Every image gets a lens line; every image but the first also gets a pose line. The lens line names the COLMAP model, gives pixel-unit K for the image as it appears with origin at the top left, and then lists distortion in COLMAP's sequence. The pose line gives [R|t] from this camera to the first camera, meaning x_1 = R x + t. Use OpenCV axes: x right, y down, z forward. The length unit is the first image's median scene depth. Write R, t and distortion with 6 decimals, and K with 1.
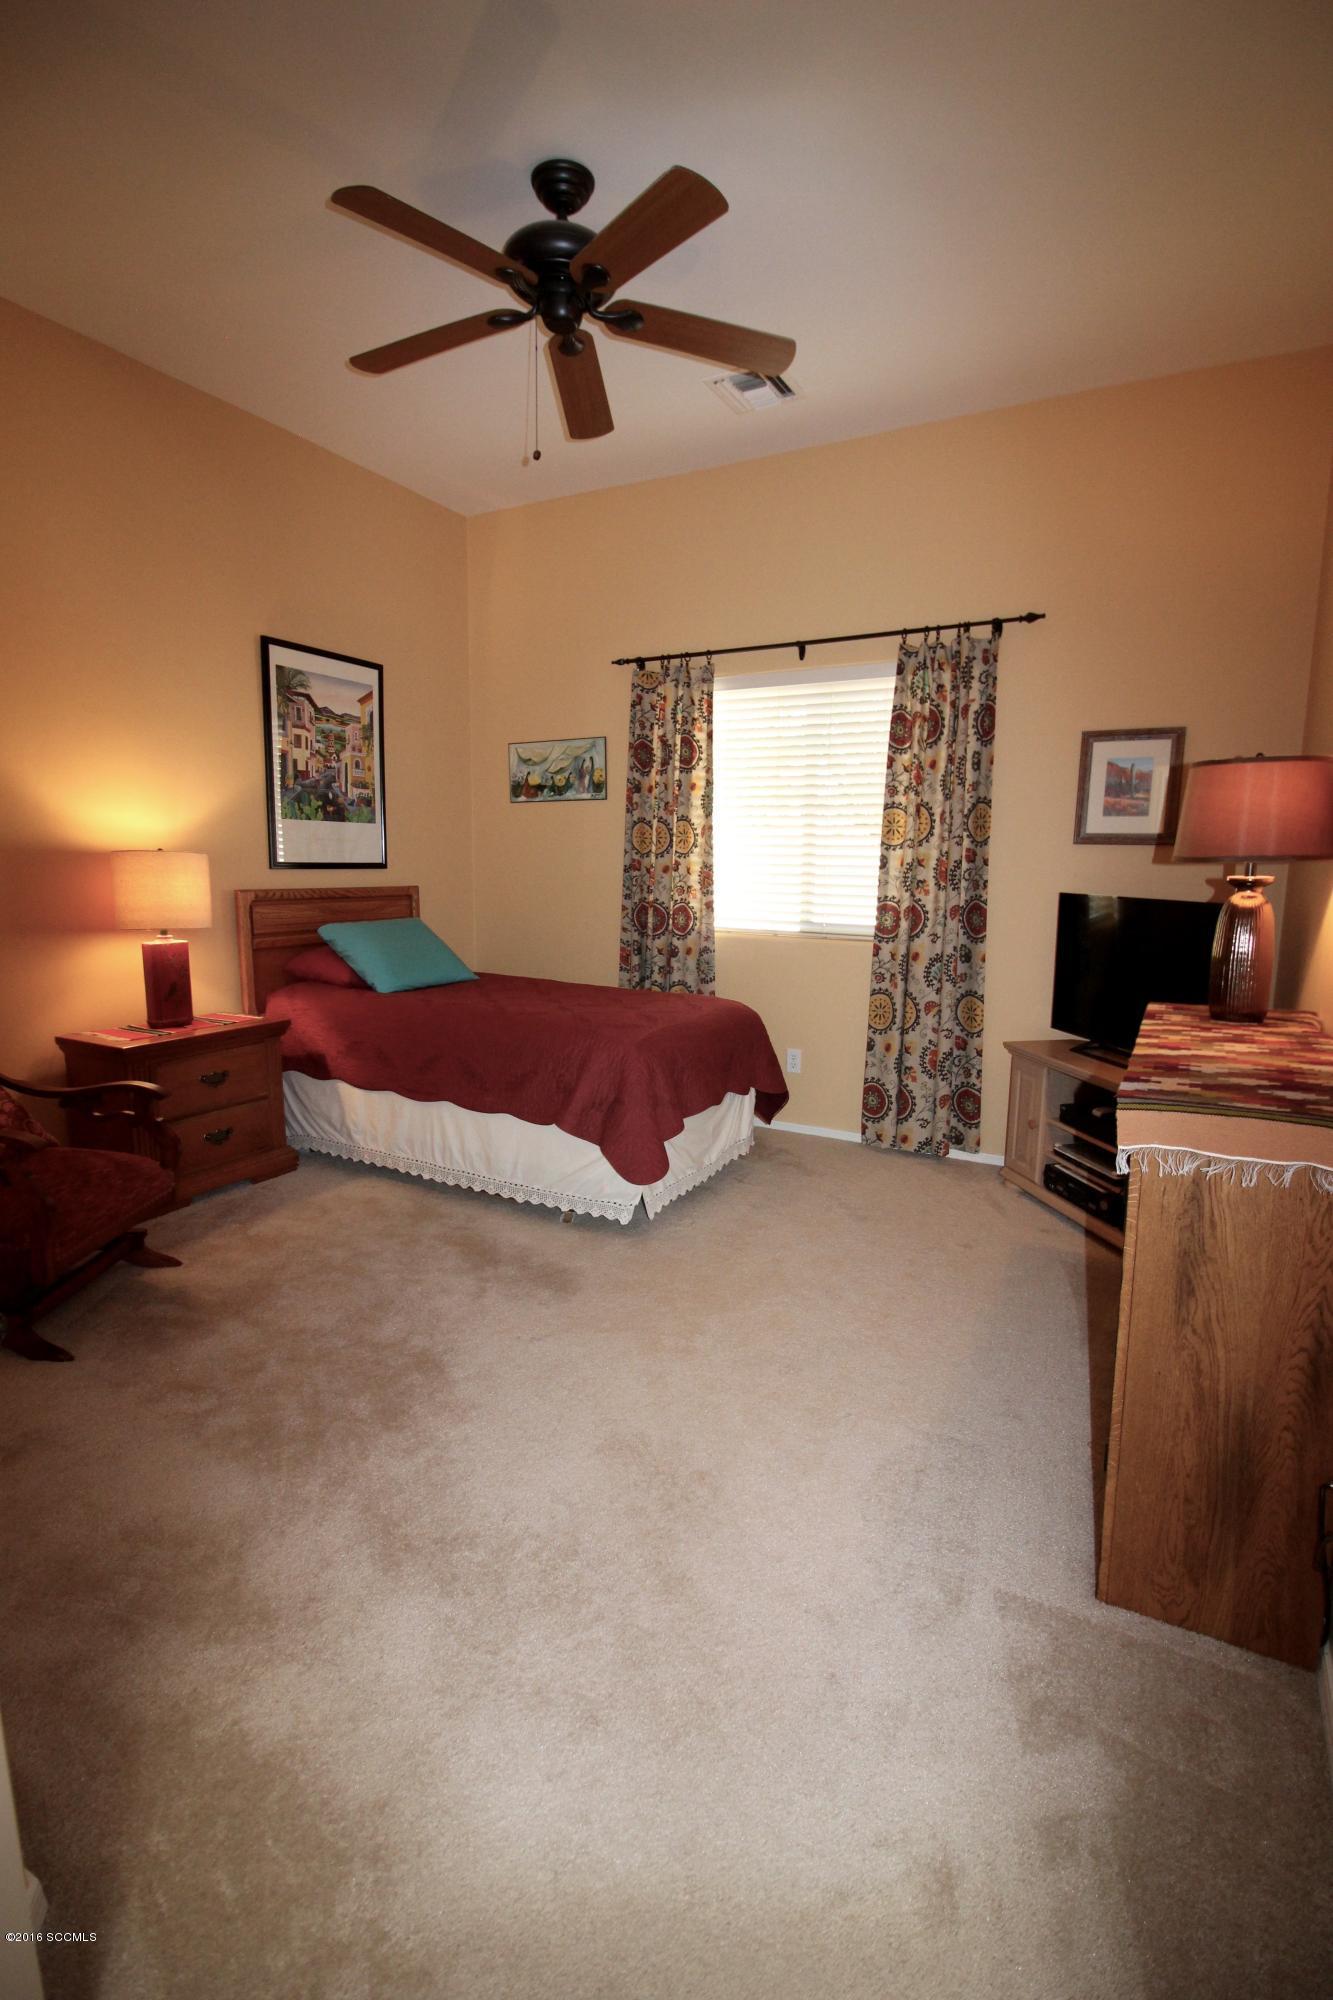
lens RADIAL K [[920.1, 0, 667.2], [0, 920.1, 1004.1], [0, 0, 1]] dist [-0.015776, -0.005261]
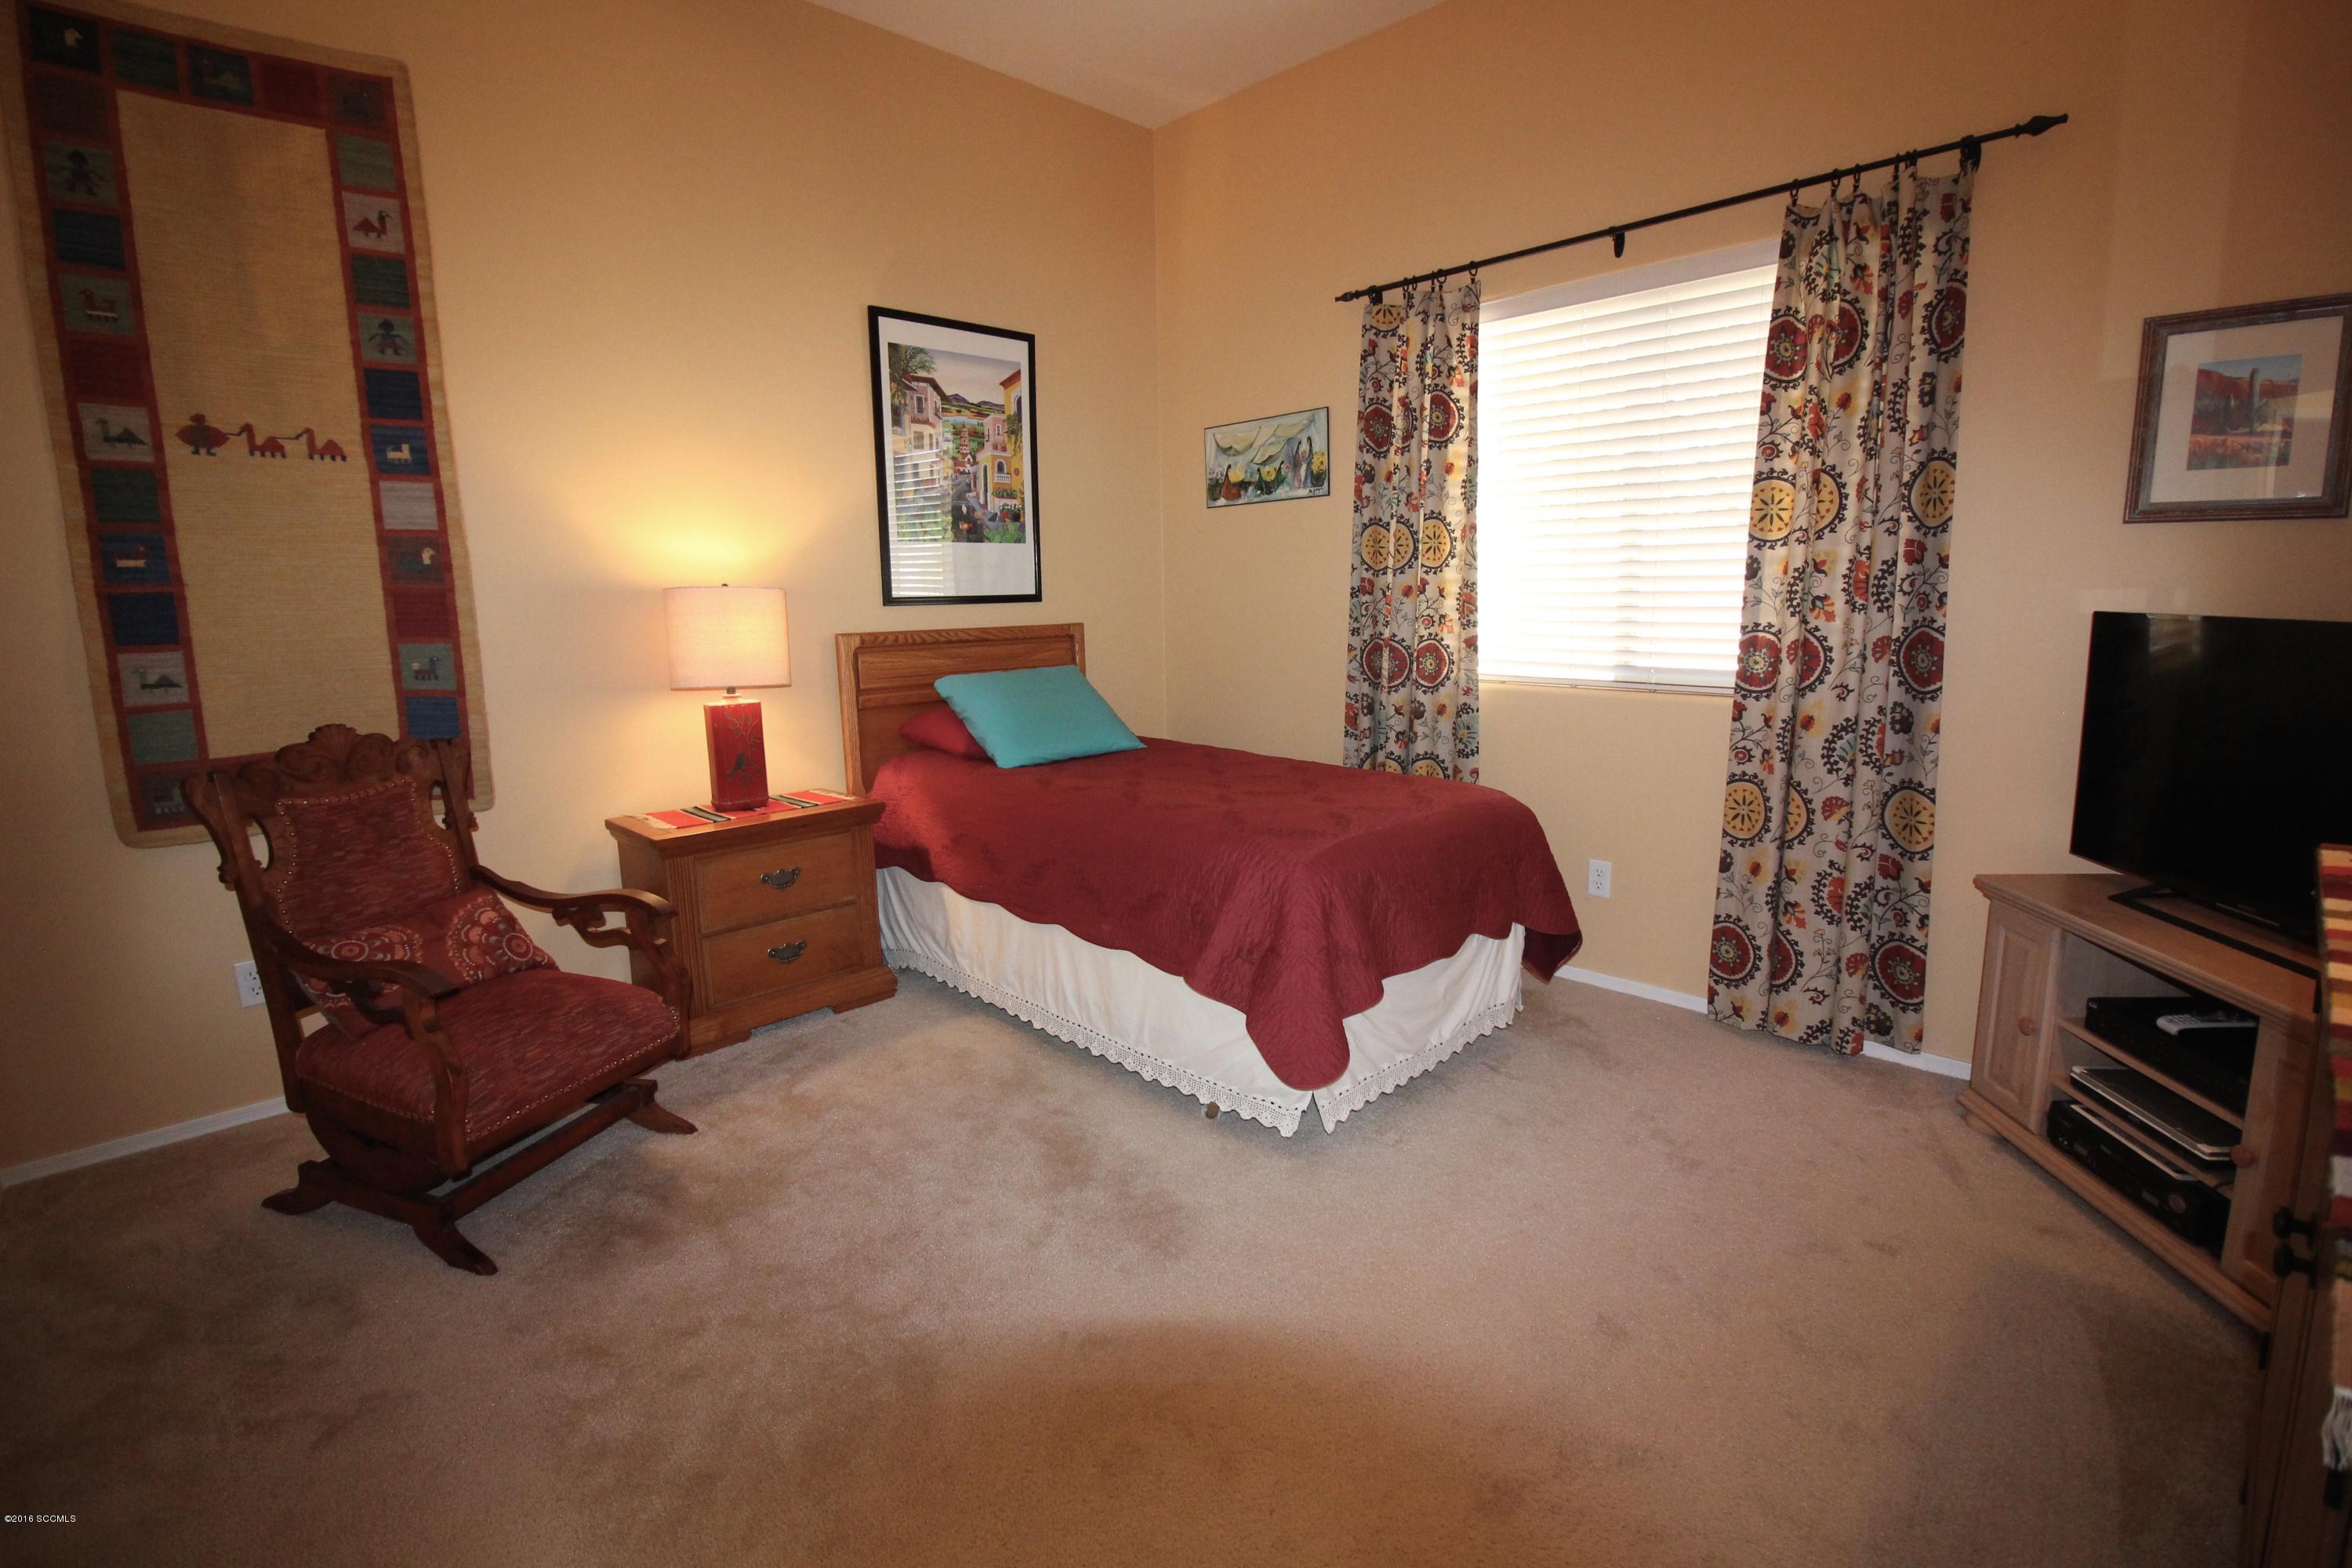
lens RADIAL K [[1082.0, 0, 1164.7], [0, 1082.0, 768.6], [0, 0, 1]] dist [-0.015776, -0.005261]
pose [[0.955313, 0.016575, -0.295131, 0.074552], [-0.013681, 0.999836, 0.011867, -0.023842], [0.295279, -0.007299, 0.955383, 0.195996]]
